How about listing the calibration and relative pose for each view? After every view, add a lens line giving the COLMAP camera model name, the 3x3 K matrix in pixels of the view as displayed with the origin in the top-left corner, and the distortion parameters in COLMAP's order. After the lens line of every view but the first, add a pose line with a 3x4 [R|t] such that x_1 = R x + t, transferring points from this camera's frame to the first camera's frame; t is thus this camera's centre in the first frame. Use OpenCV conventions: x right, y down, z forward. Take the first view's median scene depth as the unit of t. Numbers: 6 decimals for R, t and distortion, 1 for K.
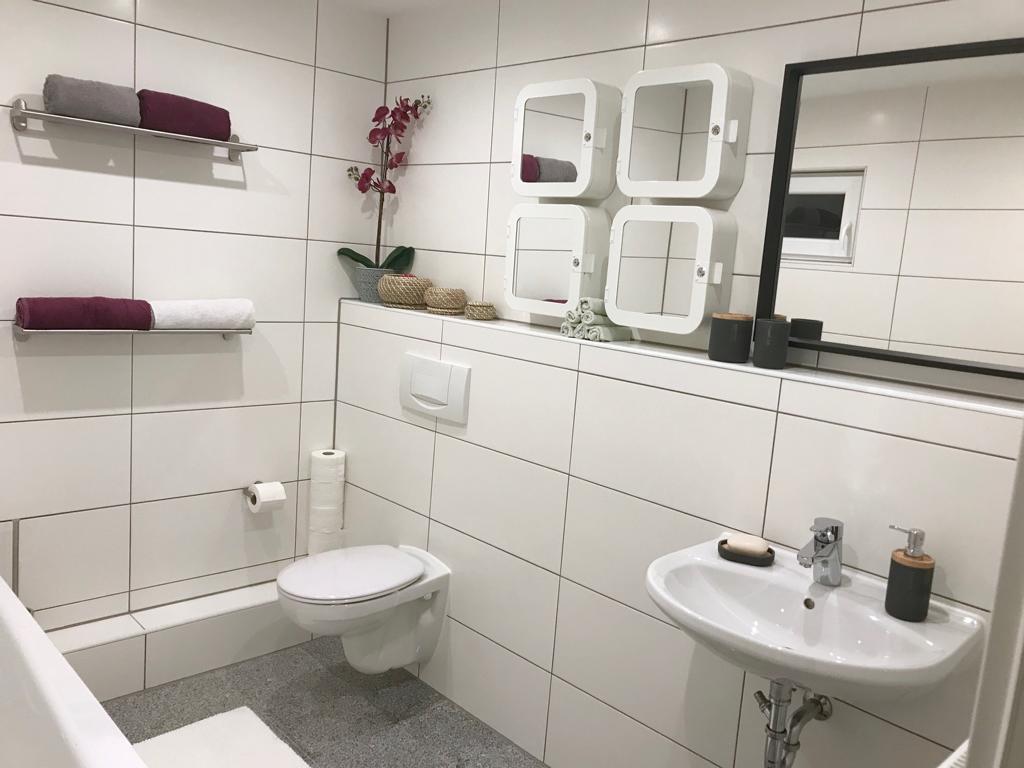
lens RADIAL K [[855.6, 0, 512.0], [0, 855.6, 384.0], [0, 0, 1]] dist [0.053018, -0.056234]
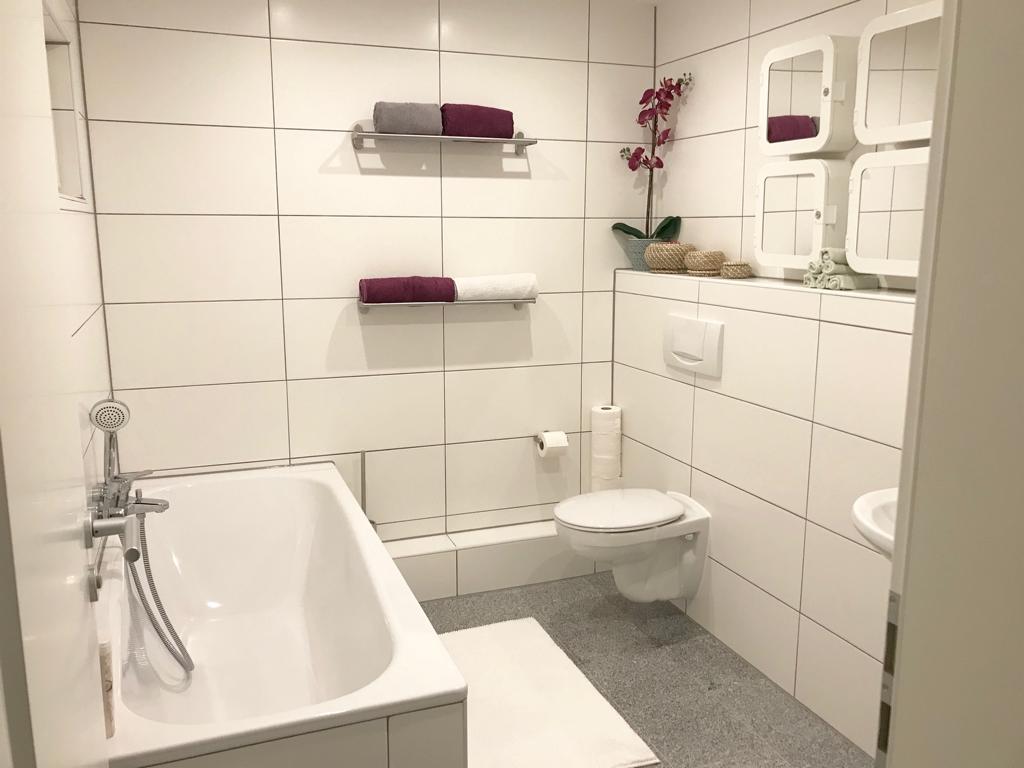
lens RADIAL K [[855.6, 0, 512.0], [0, 855.6, 384.0], [0, 0, 1]] dist [0.053018, -0.056234]
pose [[0.921806, -0.005835, -0.387607, 0.119373], [0.011420, 0.999861, 0.012109, 0.038935], [0.387483, -0.015589, 0.921745, -0.085789]]
